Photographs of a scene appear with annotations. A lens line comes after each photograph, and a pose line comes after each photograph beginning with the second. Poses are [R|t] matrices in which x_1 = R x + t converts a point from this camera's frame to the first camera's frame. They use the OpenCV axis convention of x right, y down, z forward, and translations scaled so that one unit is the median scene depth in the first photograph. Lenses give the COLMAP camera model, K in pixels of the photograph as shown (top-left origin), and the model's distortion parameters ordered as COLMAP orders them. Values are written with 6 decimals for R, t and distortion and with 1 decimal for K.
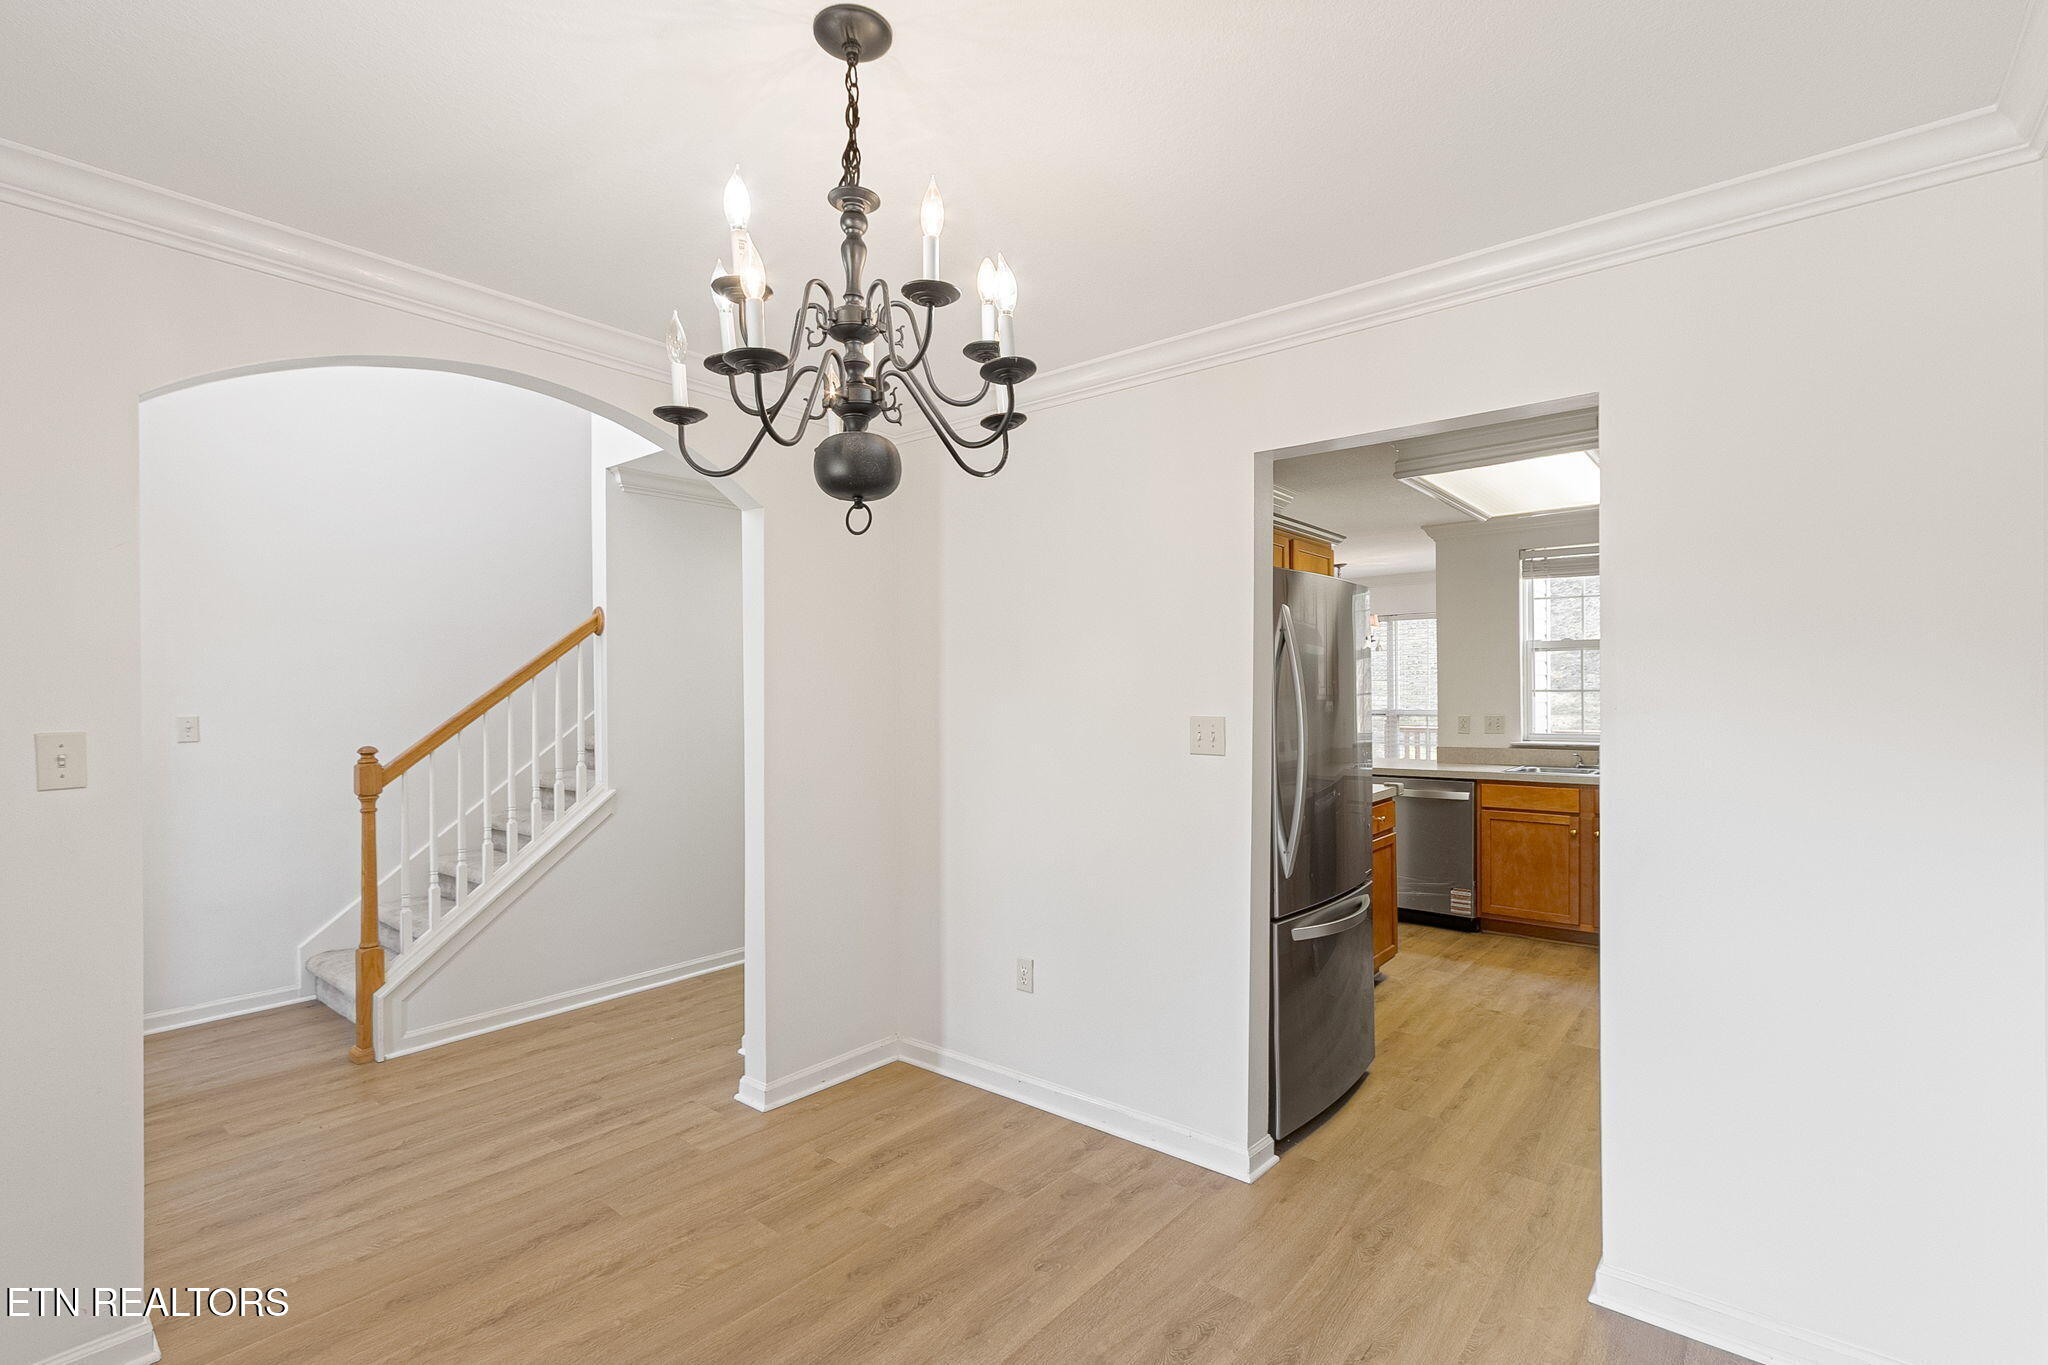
lens RADIAL K [[935.0, 0, 1014.1], [0, 935.0, 697.2], [0, 0, 1]] dist [-0.000888, 0.000600]
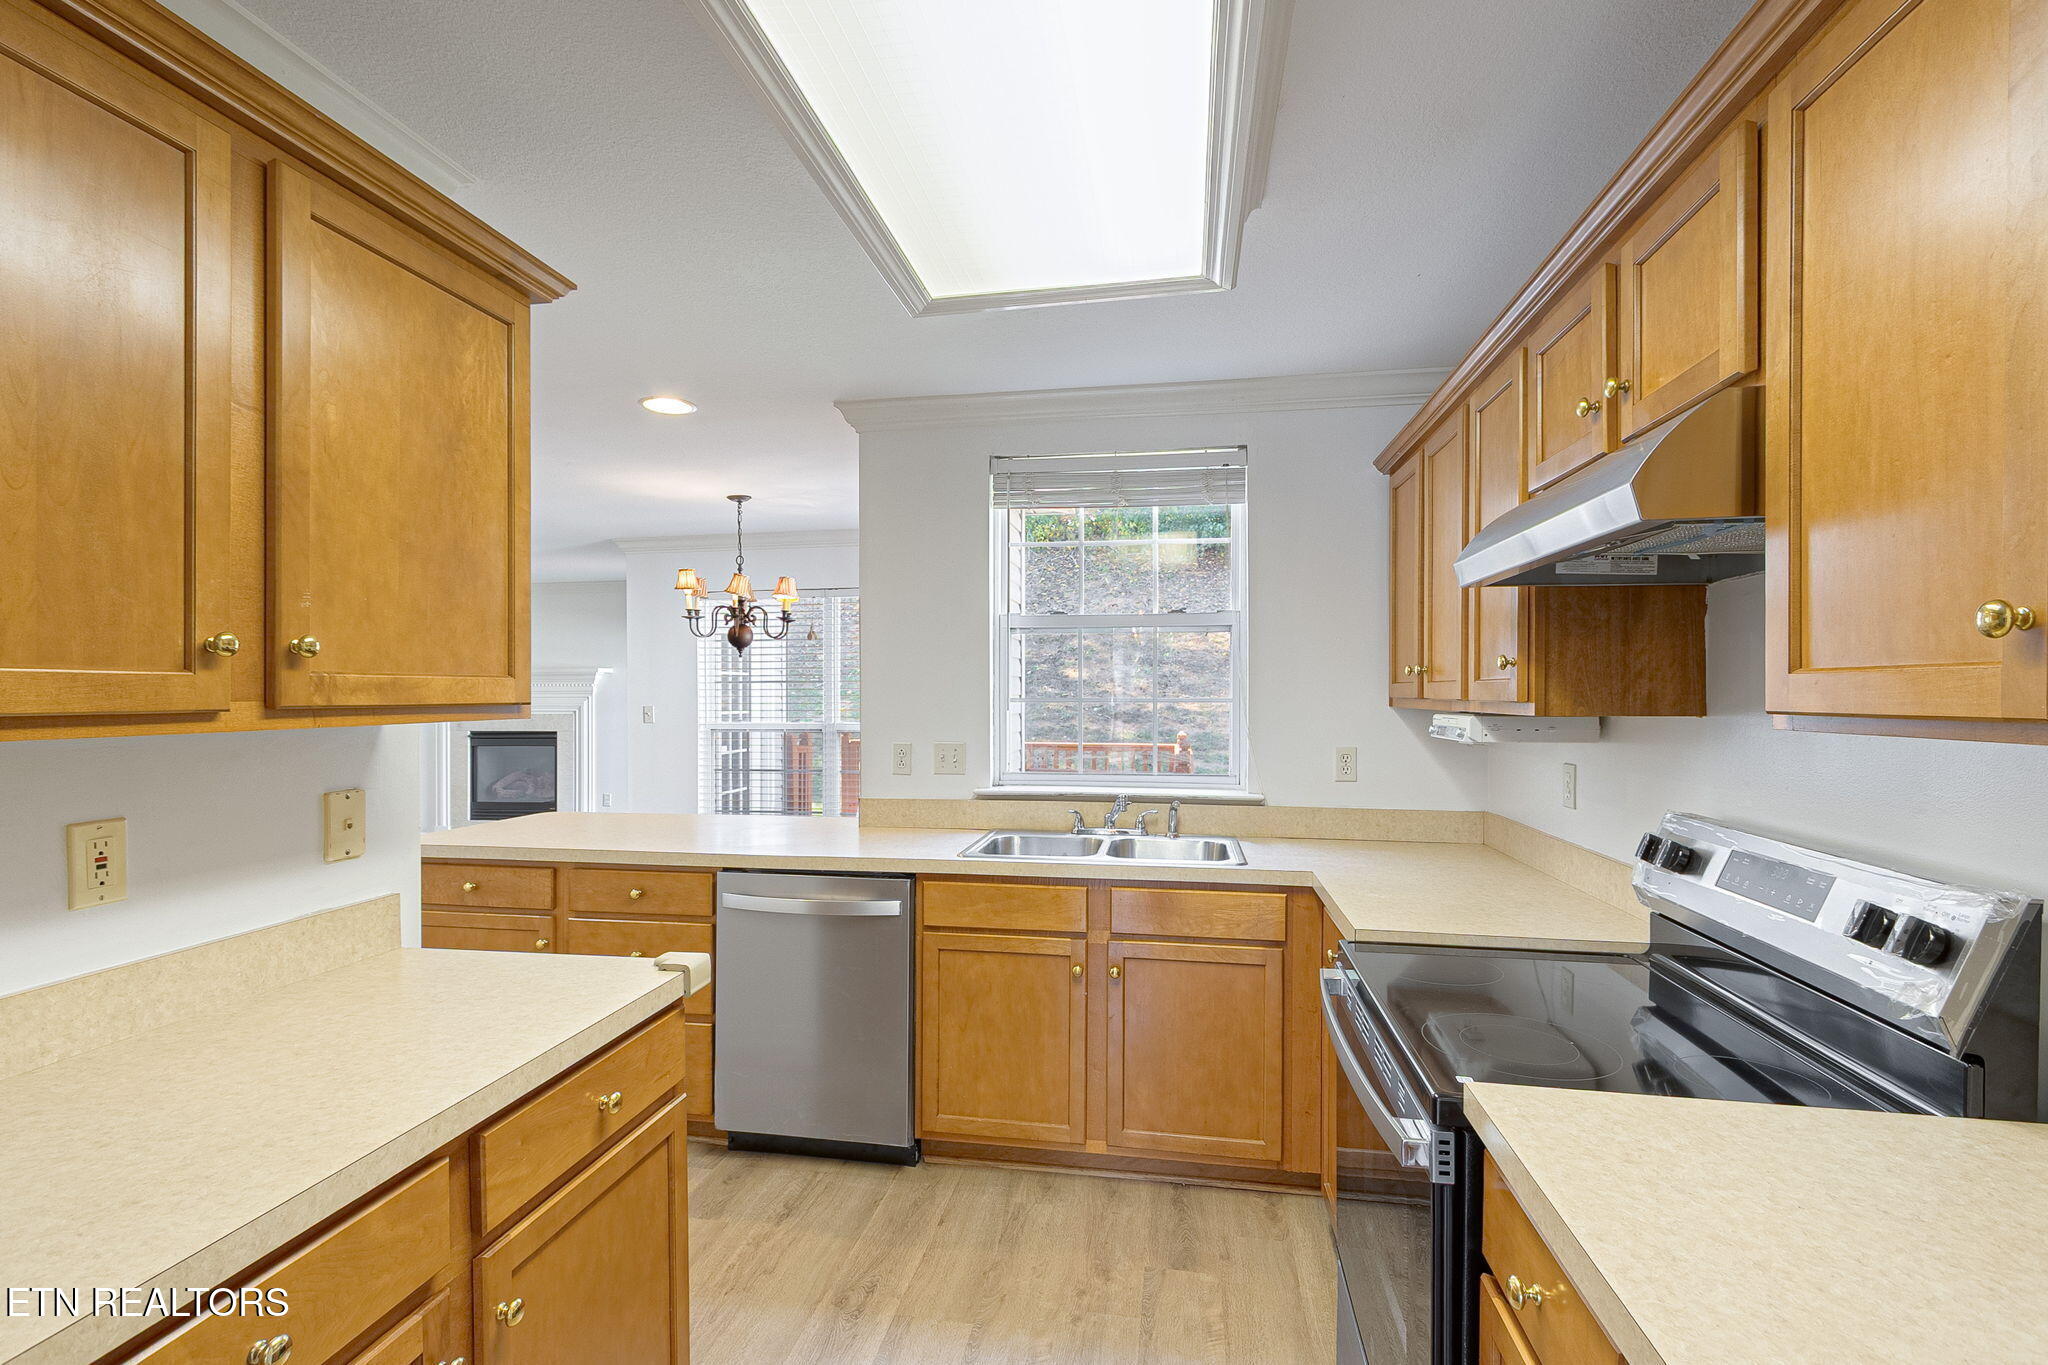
lens RADIAL K [[935.0, 0, 1018.4], [0, 935.0, 694.8], [0, 0, 1]] dist [-0.000888, 0.000600]
pose [[0.870818, -0.004588, 0.491585, 0.294704], [0.002095, 0.999982, 0.005621, -0.013287], [-0.491602, -0.003865, 0.870812, 0.528198]]
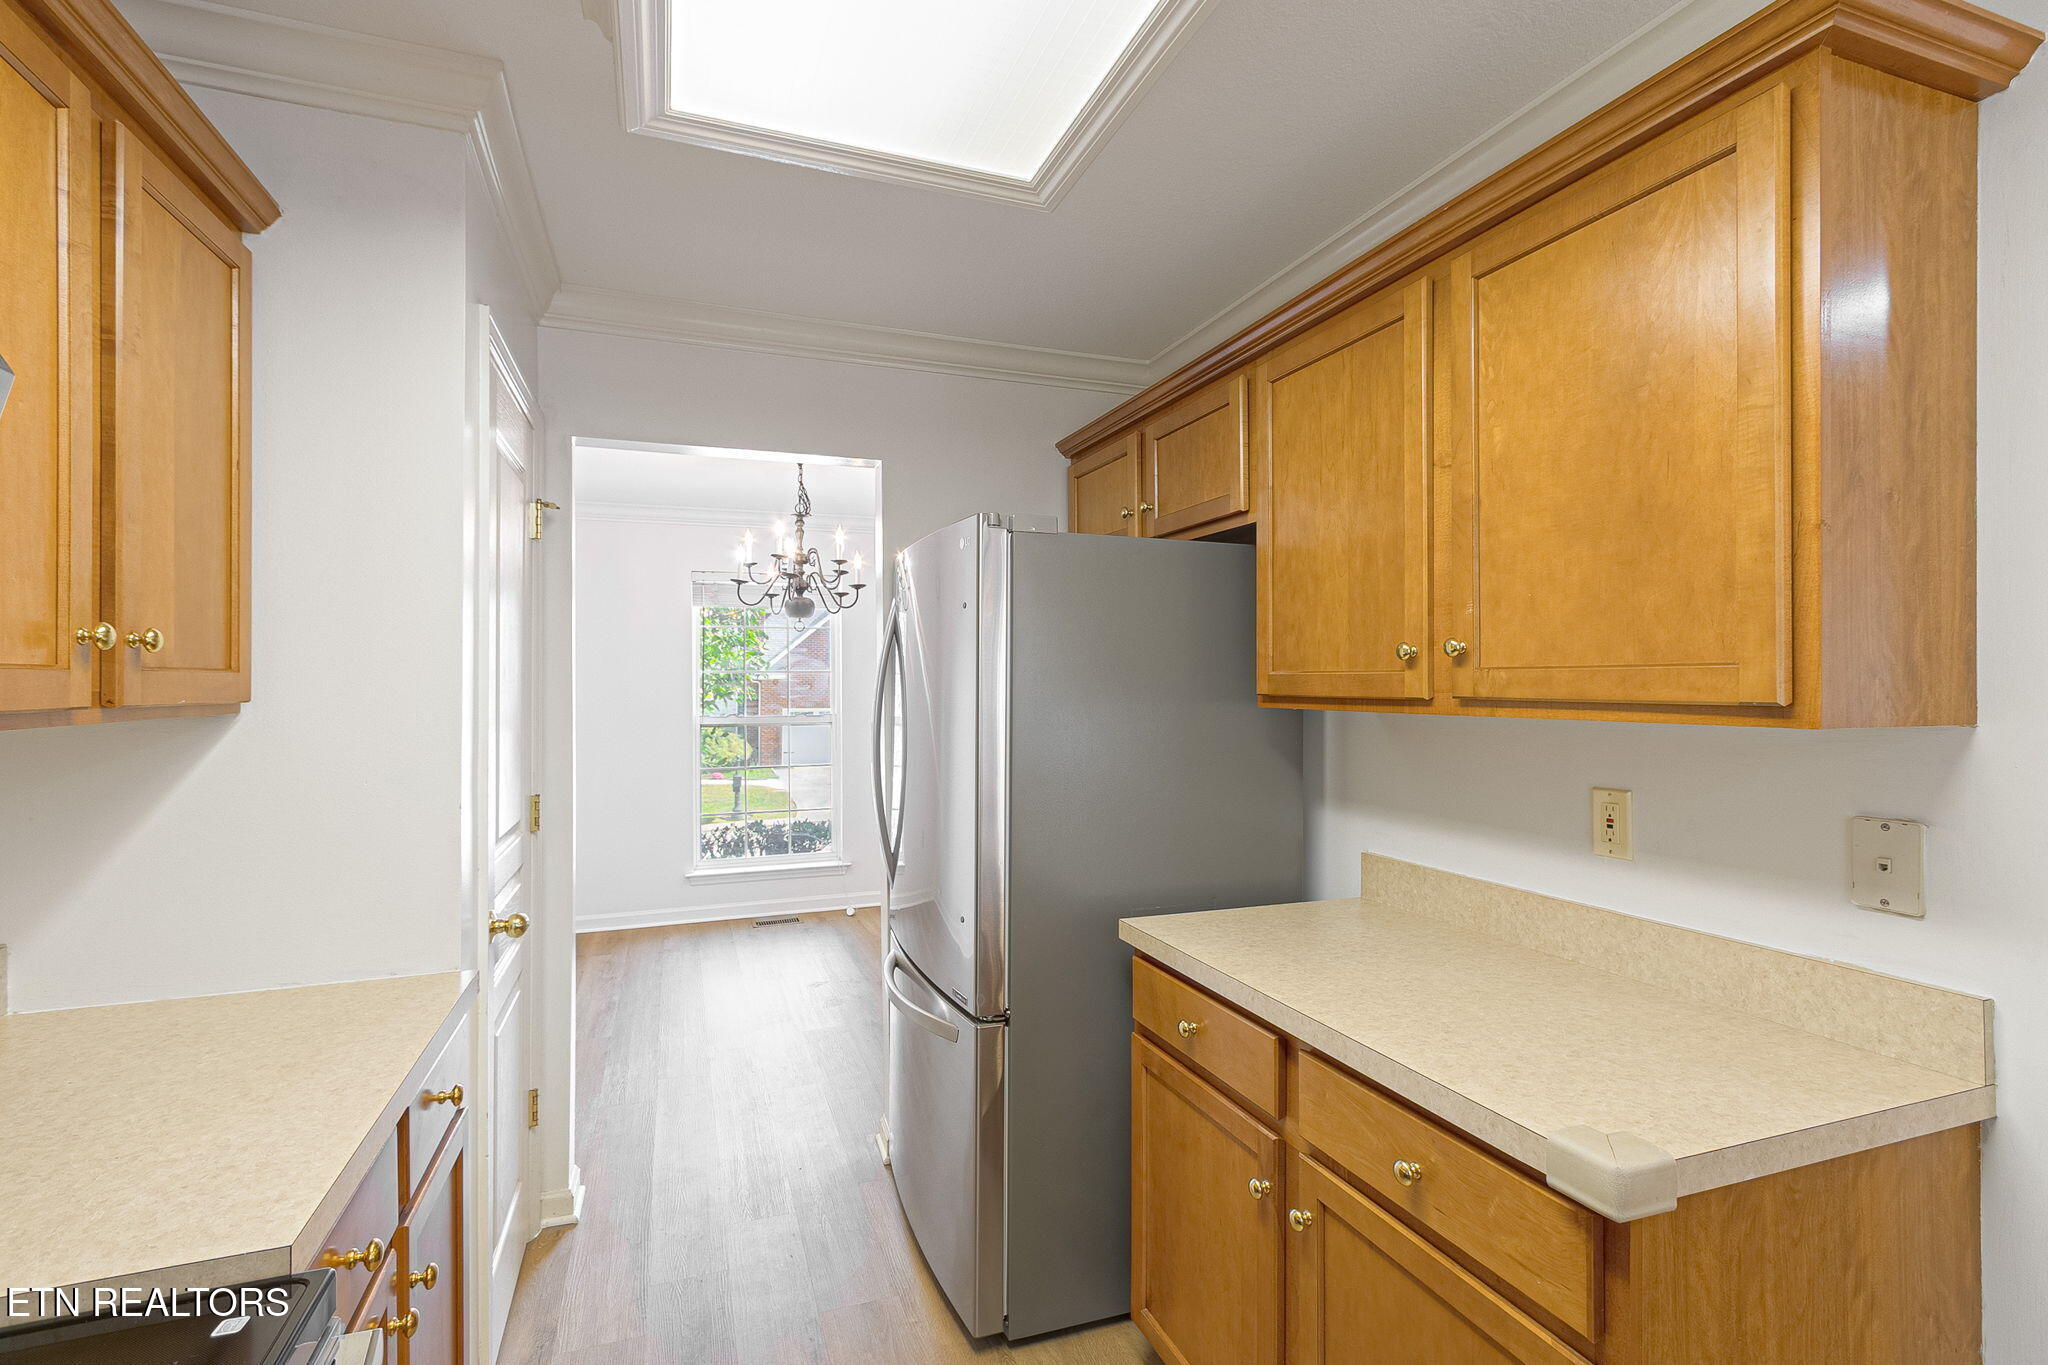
lens RADIAL K [[935.0, 0, 1016.0], [0, 935.0, 674.6], [0, 0, 1]] dist [-0.000888, 0.000600]
pose [[-0.503586, -0.007178, -0.863915, 0.817652], [0.001185, 0.999959, -0.008999, -0.014520], [0.863944, -0.005555, -0.503557, 1.144346]]
